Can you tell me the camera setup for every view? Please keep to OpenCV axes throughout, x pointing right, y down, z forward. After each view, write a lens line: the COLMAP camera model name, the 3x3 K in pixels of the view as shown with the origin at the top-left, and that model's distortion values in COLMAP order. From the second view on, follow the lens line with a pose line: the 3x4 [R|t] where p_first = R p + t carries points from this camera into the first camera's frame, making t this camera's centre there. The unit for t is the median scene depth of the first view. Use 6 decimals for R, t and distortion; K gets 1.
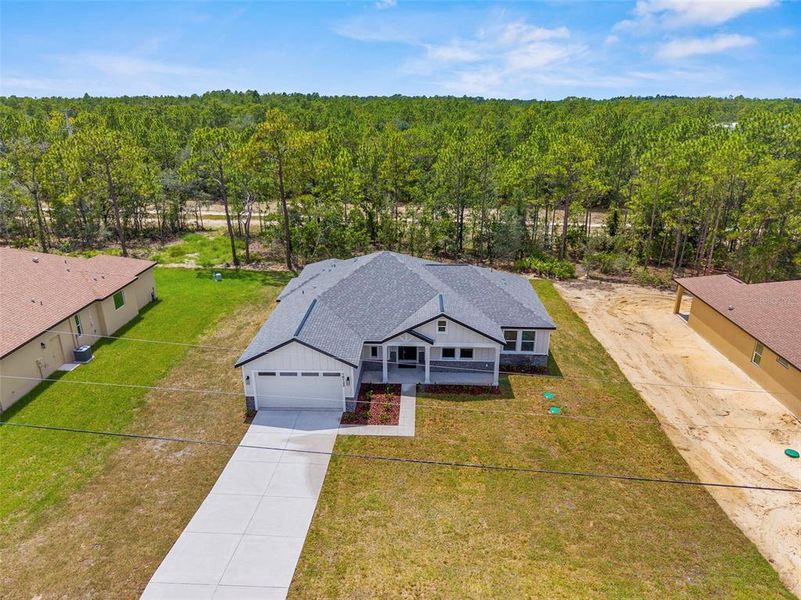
lens RADIAL K [[543.2, 0, 400.5], [0, 543.2, 300.0], [0, 0, 1]] dist [-0.008110, -0.002727]
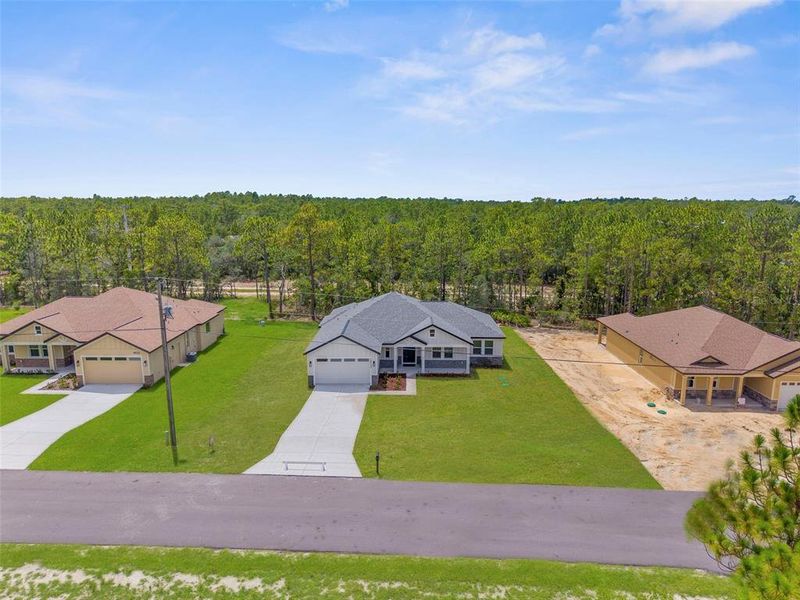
lens RADIAL K [[542.5, 0, 400.0], [0, 542.5, 300.0], [0, 0, 1]] dist [-0.008110, -0.002727]
pose [[0.999608, -0.002583, 0.027893, -0.054999], [0.007373, 0.984887, -0.173040, 0.206184], [-0.027024, 0.173178, 0.984520, -0.509029]]
